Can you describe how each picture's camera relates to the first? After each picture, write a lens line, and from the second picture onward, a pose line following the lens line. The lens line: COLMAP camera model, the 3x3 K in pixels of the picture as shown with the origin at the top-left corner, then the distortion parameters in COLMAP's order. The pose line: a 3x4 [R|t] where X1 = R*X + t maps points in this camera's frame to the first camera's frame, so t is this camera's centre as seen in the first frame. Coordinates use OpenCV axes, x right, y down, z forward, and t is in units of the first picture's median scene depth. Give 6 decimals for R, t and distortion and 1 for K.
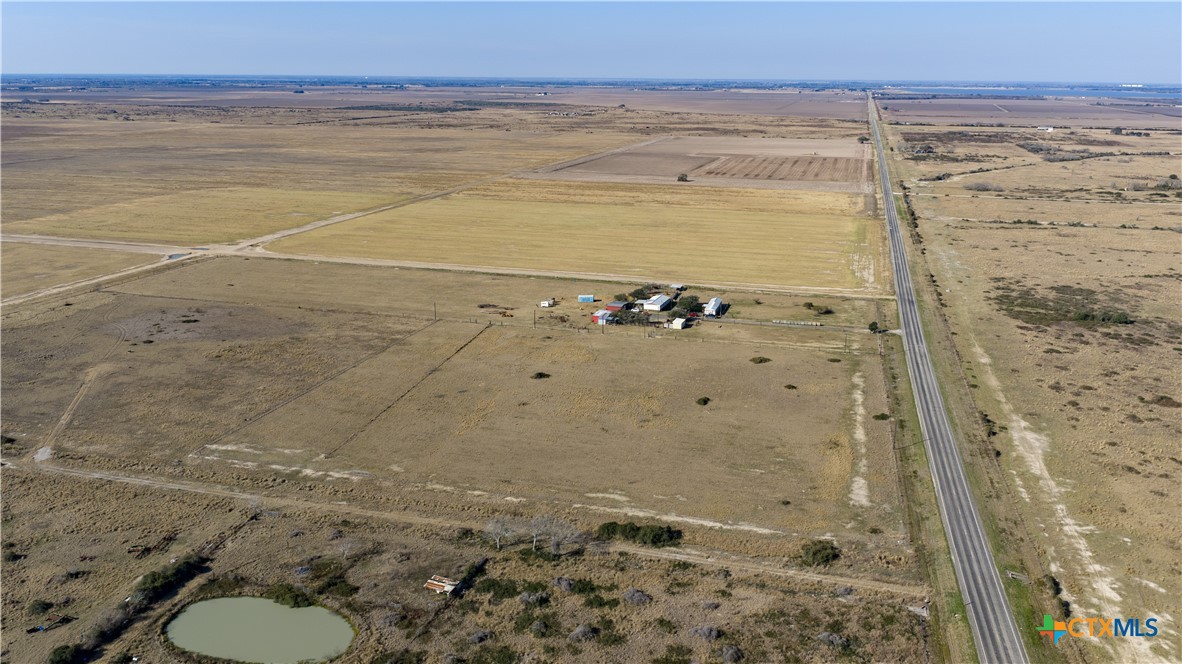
lens RADIAL K [[969.8, 0, 597.1], [0, 969.8, 333.8], [0, 0, 1]] dist [0.032002, -0.062414]
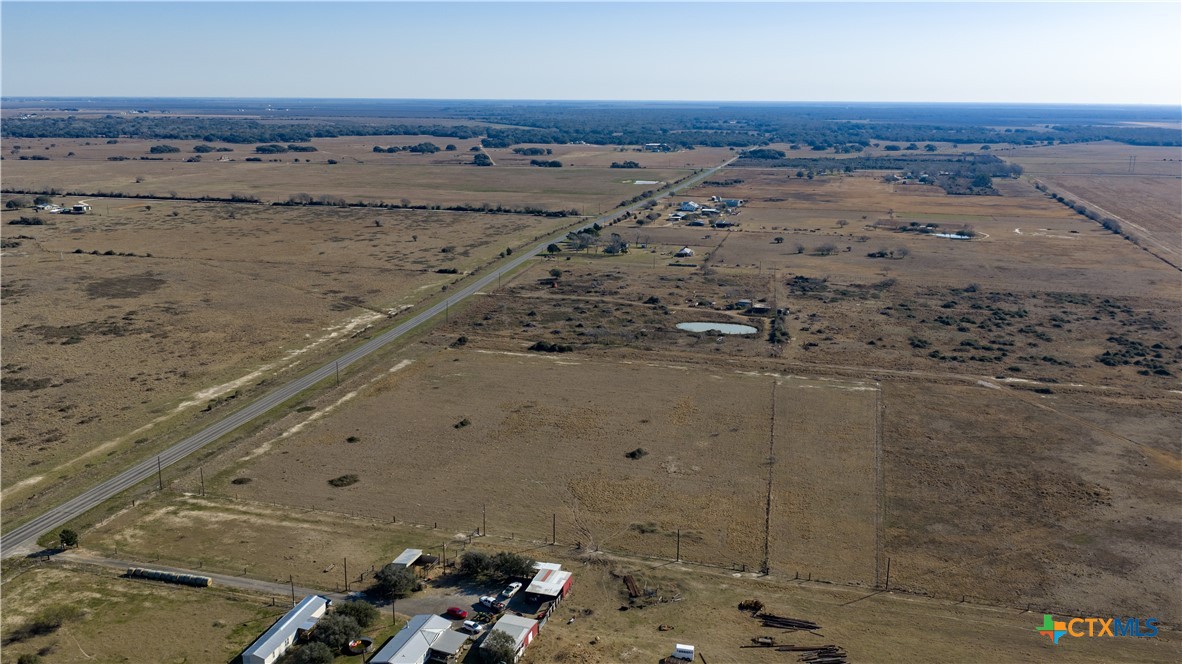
lens RADIAL K [[969.8, 0, 597.1], [0, 969.8, 333.9], [0, 0, 1]] dist [0.032002, -0.062414]
pose [[-0.999845, -0.013108, -0.011720, -0.013989], [-0.017137, 0.875609, 0.482716, -0.503963], [0.003935, 0.482843, -0.875698, 1.878602]]
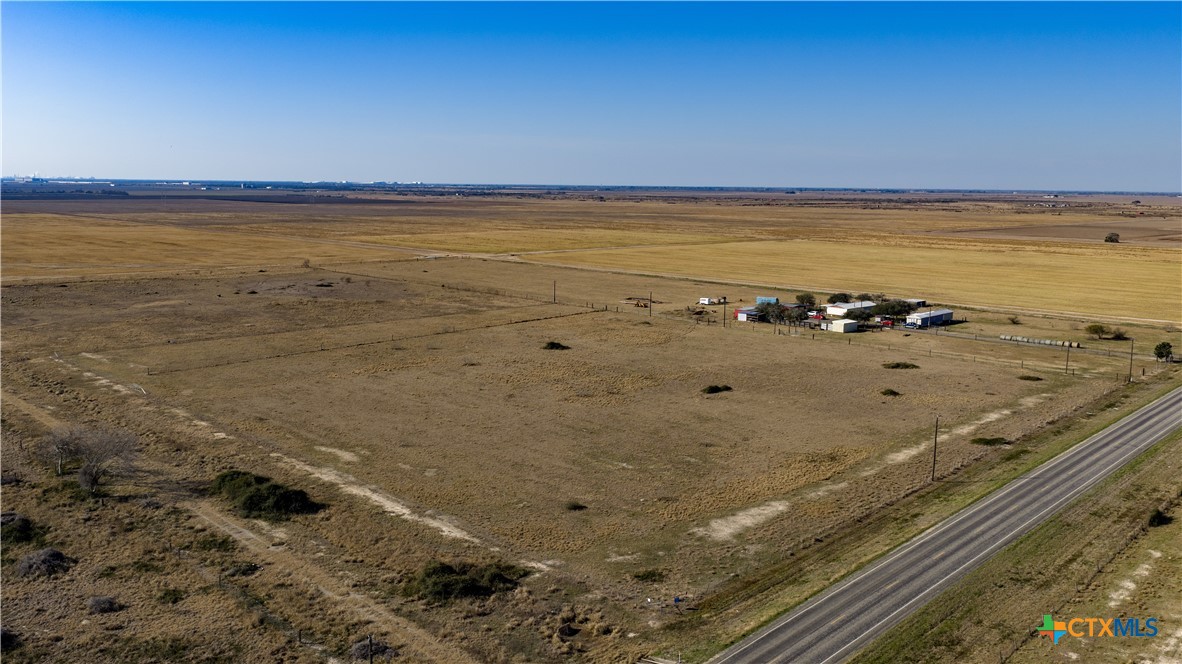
lens RADIAL K [[969.8, 0, 595.1], [0, 969.8, 332.0], [0, 0, 1]] dist [0.032002, -0.062414]
pose [[0.870907, 0.076023, -0.485531, 0.353800], [-0.131093, 0.988102, -0.080430, 0.096257], [0.473640, 0.133697, 0.870511, 0.428605]]
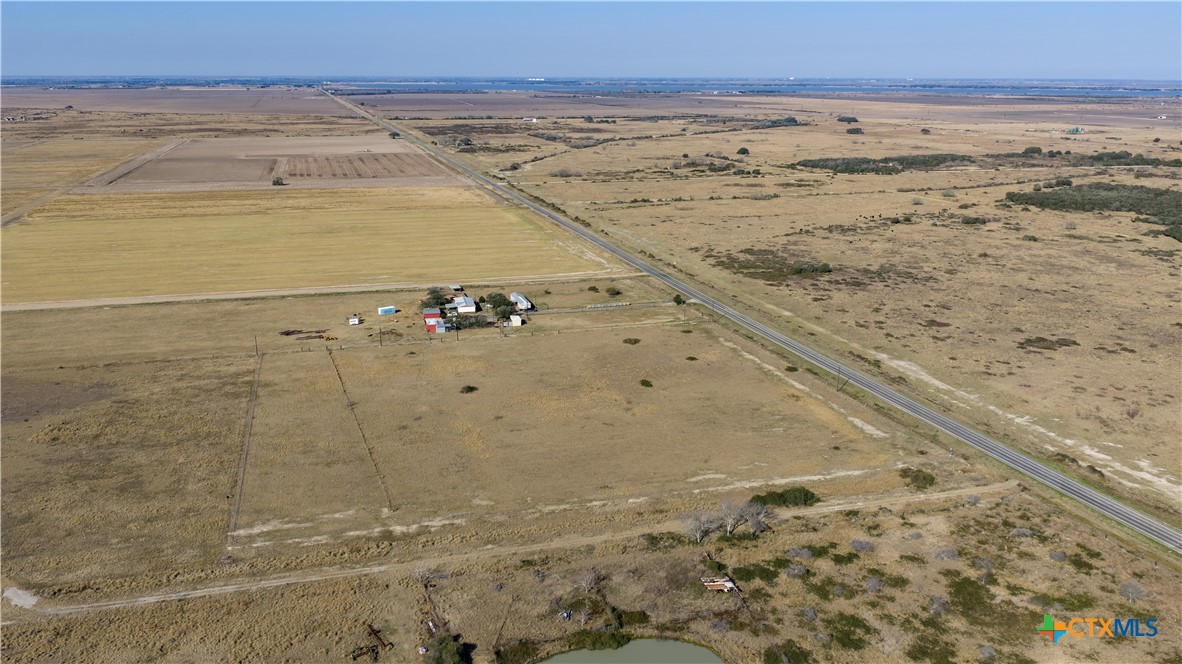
lens RADIAL K [[969.8, 0, 596.6], [0, 969.8, 334.9], [0, 0, 1]] dist [0.032002, -0.062414]
pose [[0.847272, -0.143918, 0.511289, -0.482460], [0.141359, 0.988974, 0.044127, -0.038087], [-0.512003, 0.034888, 0.858275, 0.125419]]
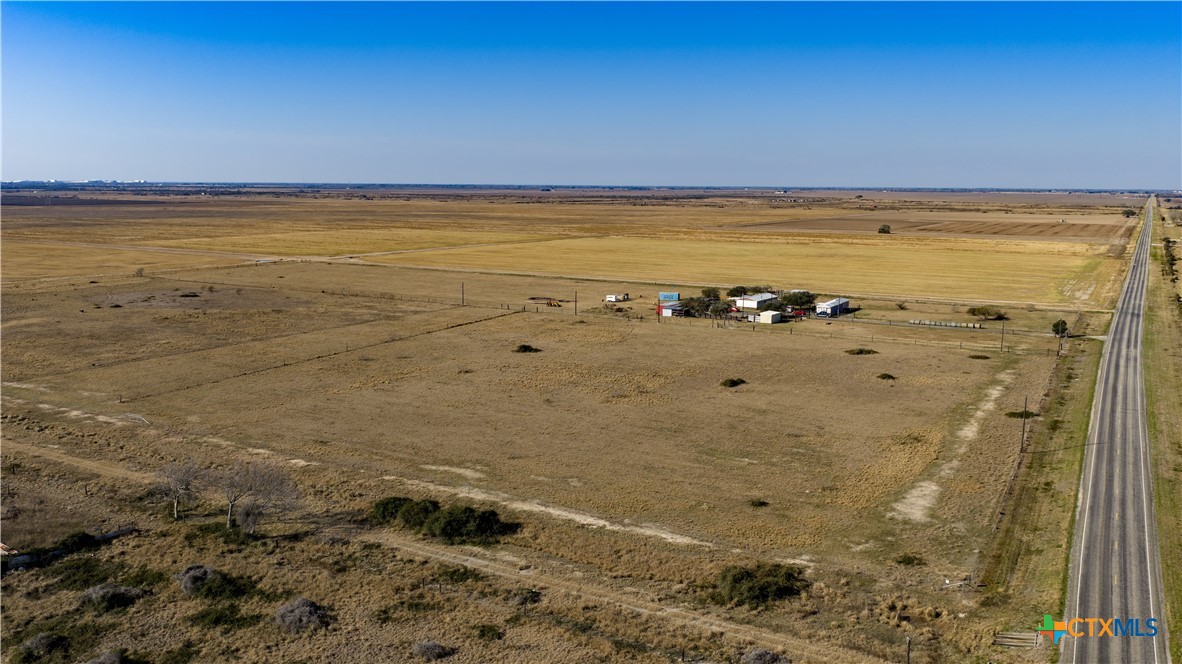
lens RADIAL K [[969.8, 0, 595.1], [0, 969.8, 334.1], [0, 0, 1]] dist [0.032002, -0.062414]
pose [[0.967435, 0.037492, -0.250326, 0.187232], [-0.064601, 0.992790, -0.100972, 0.111815], [0.244735, 0.113855, 0.962882, 0.364257]]
